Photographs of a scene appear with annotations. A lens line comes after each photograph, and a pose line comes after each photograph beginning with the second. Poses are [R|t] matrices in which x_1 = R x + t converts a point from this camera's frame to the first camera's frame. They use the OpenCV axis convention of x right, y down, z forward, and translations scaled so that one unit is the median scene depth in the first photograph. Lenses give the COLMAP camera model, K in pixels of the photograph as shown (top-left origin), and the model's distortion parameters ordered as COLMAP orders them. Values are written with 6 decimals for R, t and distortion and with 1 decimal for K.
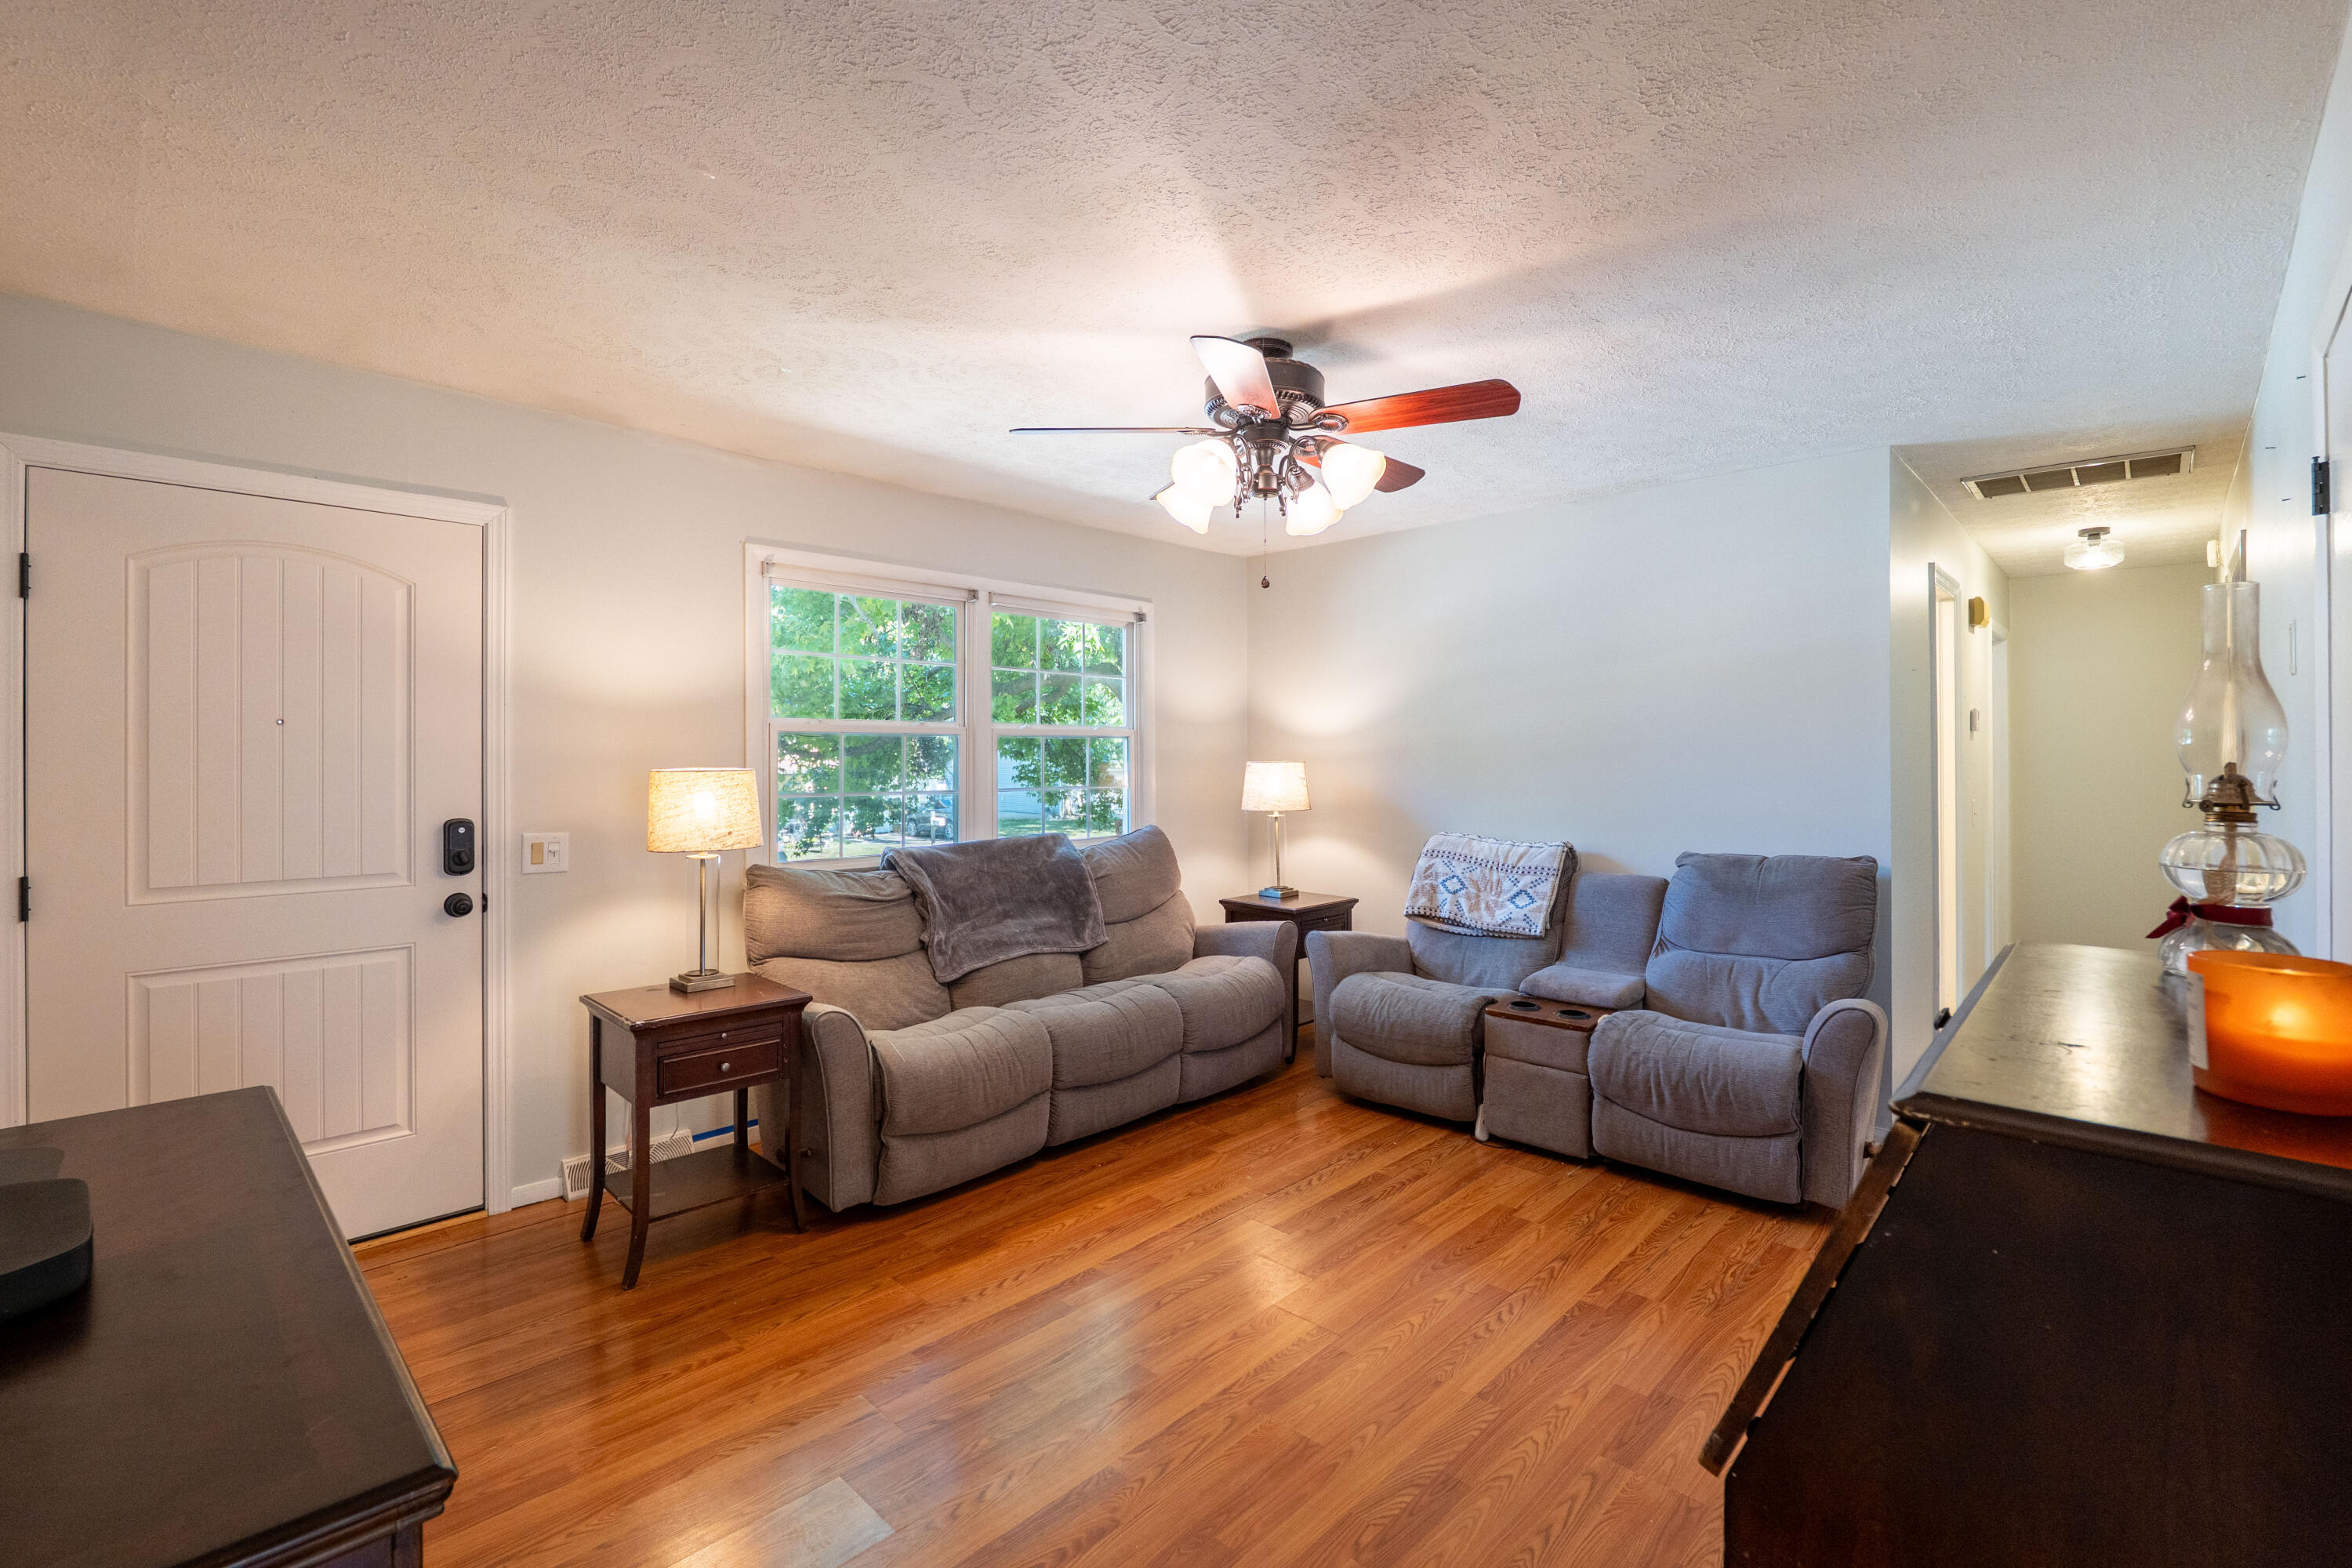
lens RADIAL K [[1033.4, 0, 1178.0], [0, 1033.4, 750.9], [0, 0, 1]] dist [-0.015809, -0.000072]
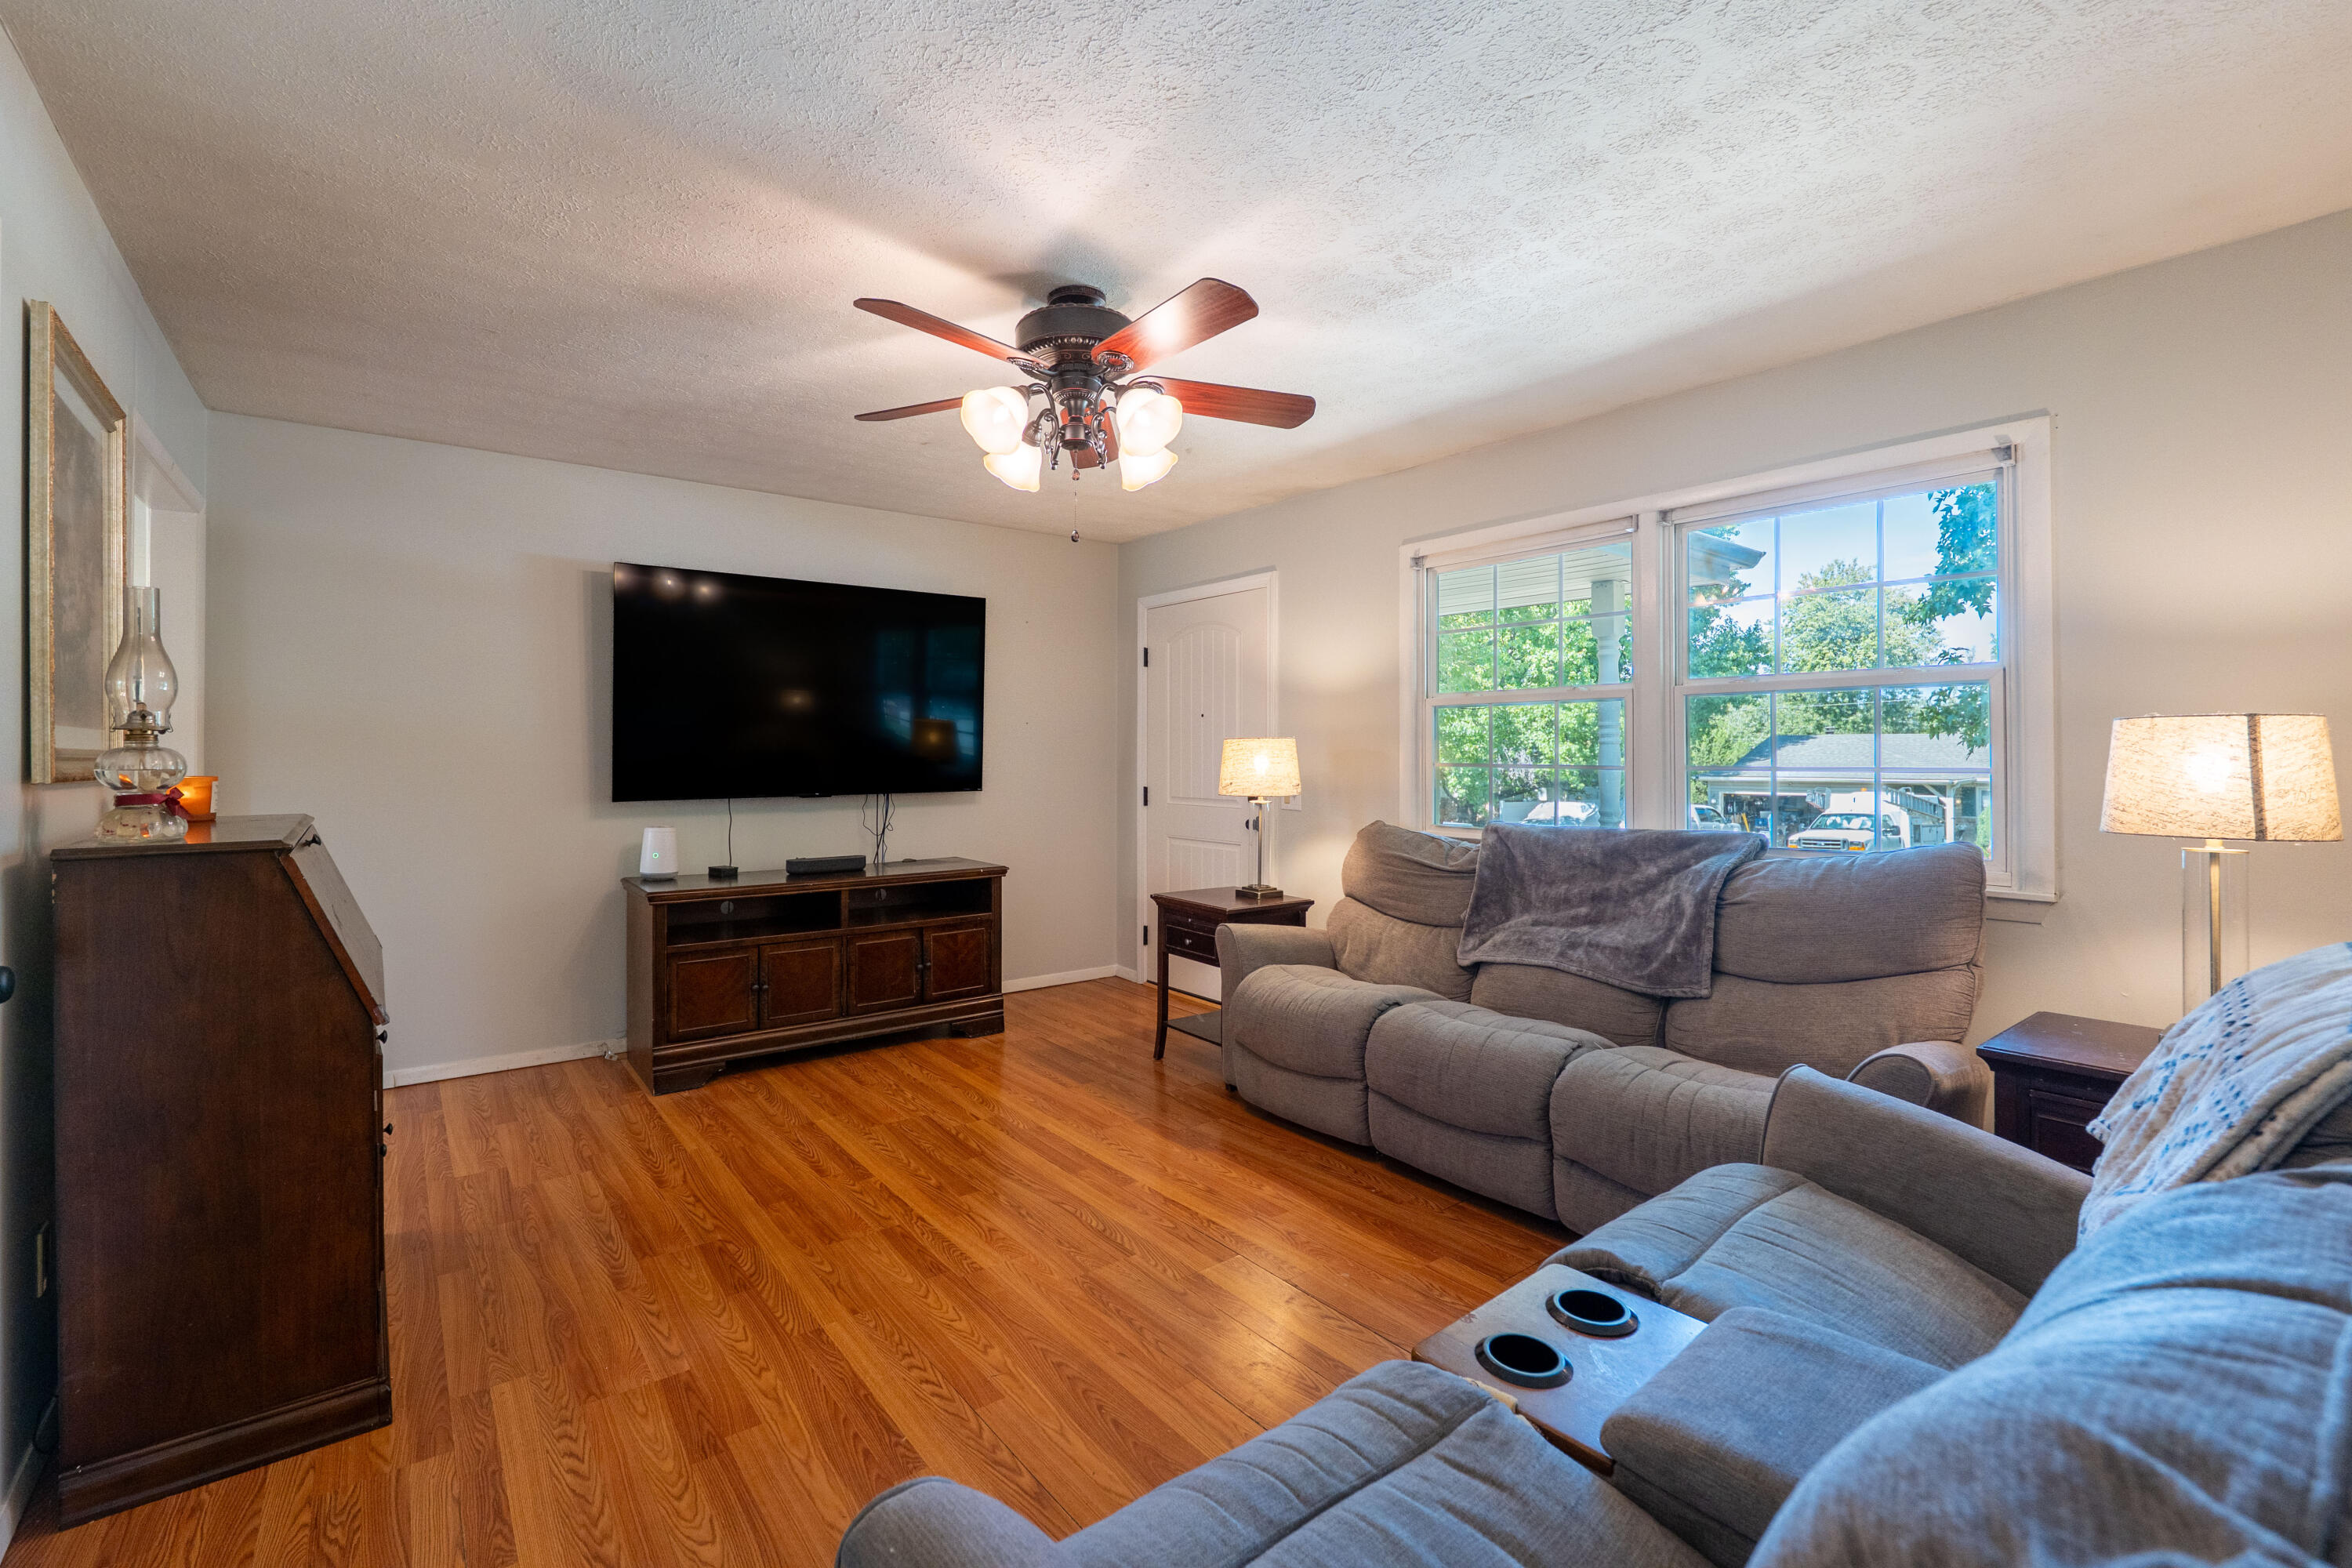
lens RADIAL K [[1033.4, 0, 1178.0], [0, 1033.4, 750.9], [0, 0, 1]] dist [-0.015809, -0.000072]
pose [[-0.149575, -0.000589, -0.988750, 1.234917], [0.007369, 0.999971, -0.001711, 0.047714], [0.988723, -0.007542, -0.149567, 1.481555]]
